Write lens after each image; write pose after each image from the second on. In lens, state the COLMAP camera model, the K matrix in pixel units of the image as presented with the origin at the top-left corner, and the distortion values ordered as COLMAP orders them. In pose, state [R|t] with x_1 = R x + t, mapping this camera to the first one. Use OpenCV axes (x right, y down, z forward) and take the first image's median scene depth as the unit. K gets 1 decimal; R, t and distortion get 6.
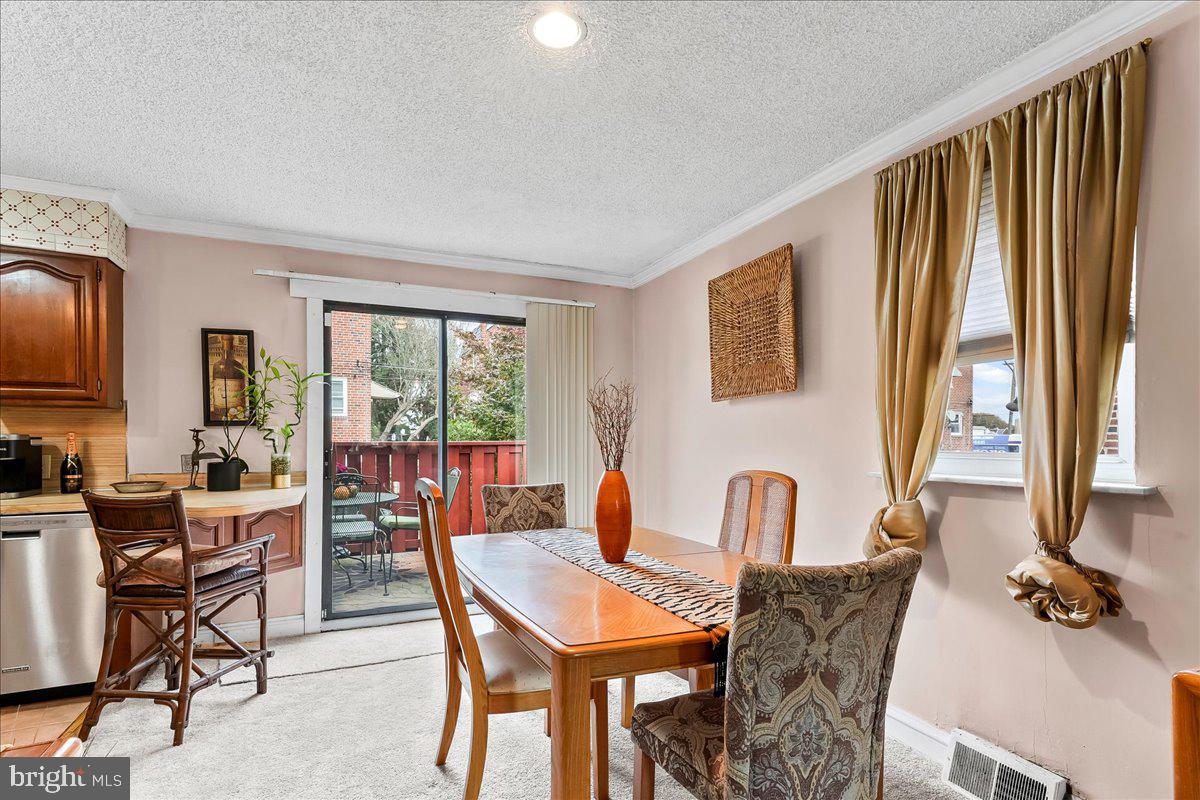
lens RADIAL K [[596.9, 0, 595.5], [0, 596.9, 435.5], [0, 0, 1]] dist [0.019688, 0.000290]
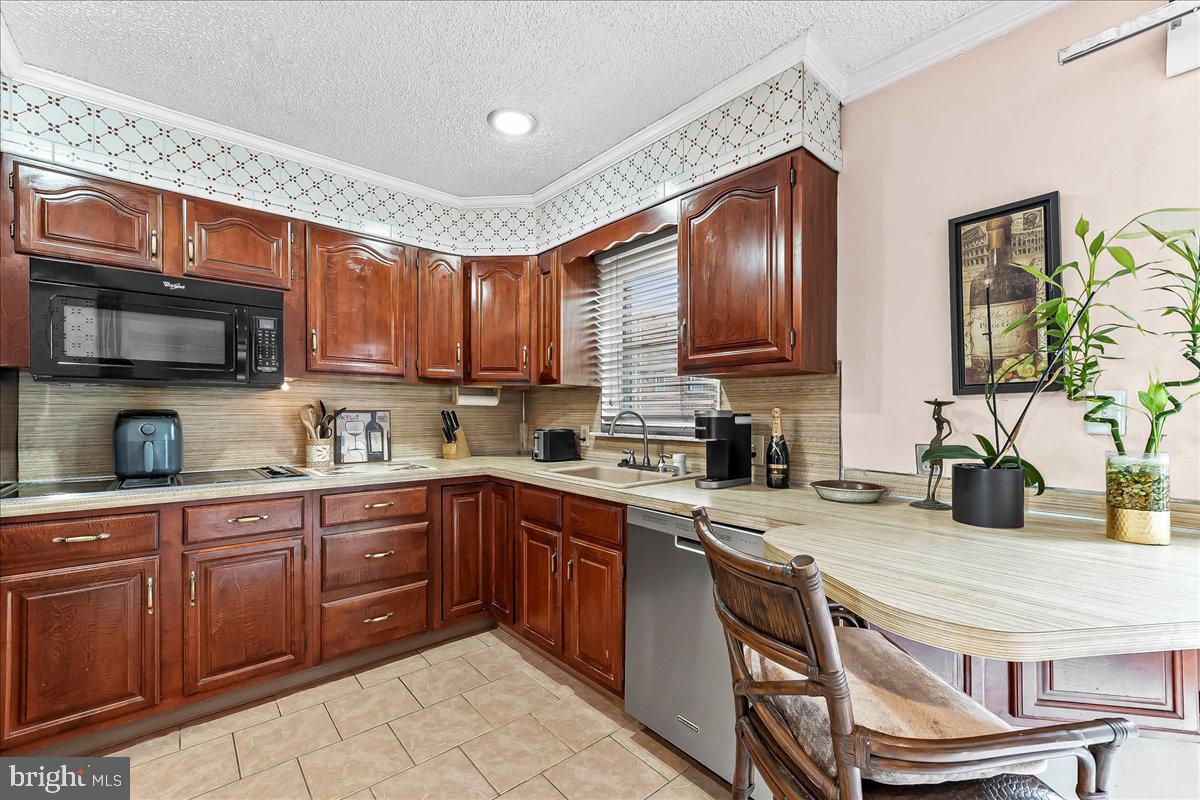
lens RADIAL K [[494.7, 0, 595.6], [0, 494.7, 414.4], [0, 0, 1]] dist [0.001560, 0.000321]
pose [[0.297382, 0.003891, -0.954751, -0.315512], [0.001629, 0.999988, 0.004583, 0.000087], [0.954757, -0.002918, 0.297372, 0.555942]]
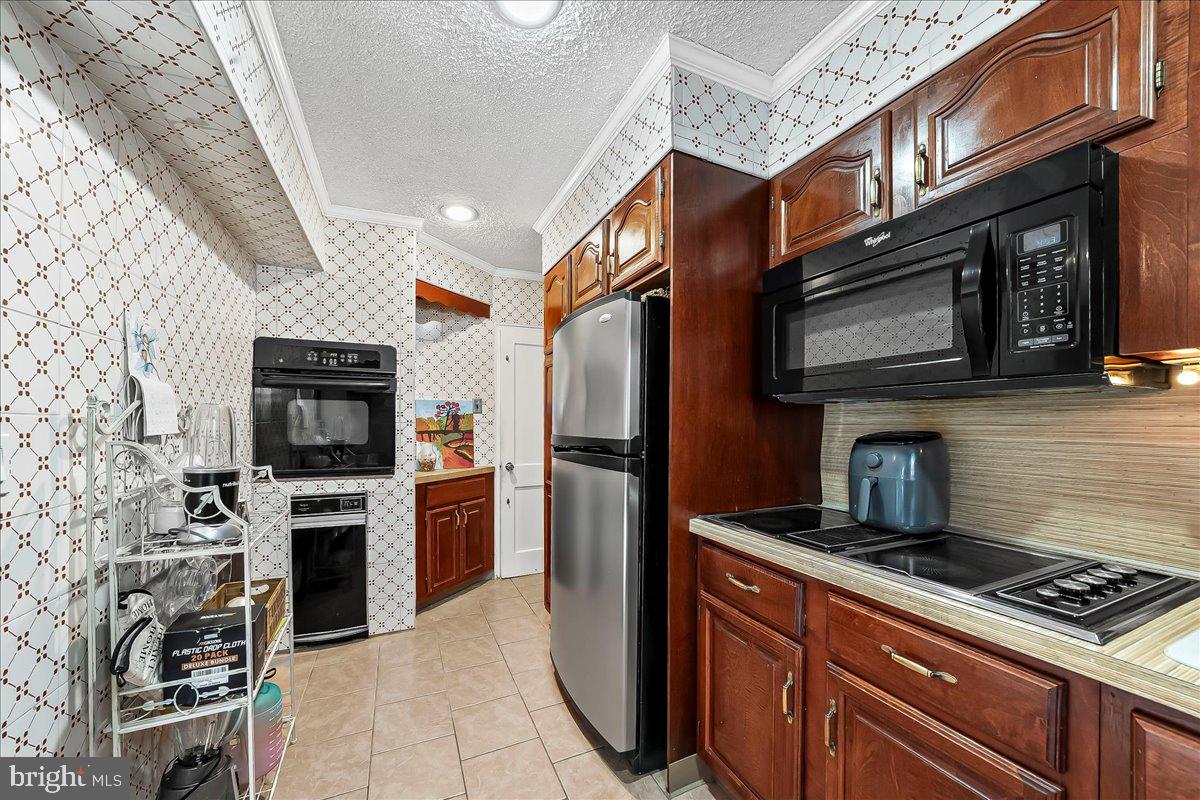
lens RADIAL K [[433.7, 0, 594.2], [0, 433.7, 424.7], [0, 0, 1]] dist [-0.000562, -0.000036]
pose [[-0.999782, -0.004470, -0.020379, -0.801919], [-0.004421, 0.999987, -0.002485, -0.007733], [0.020390, -0.002395, -0.999789, 0.579675]]
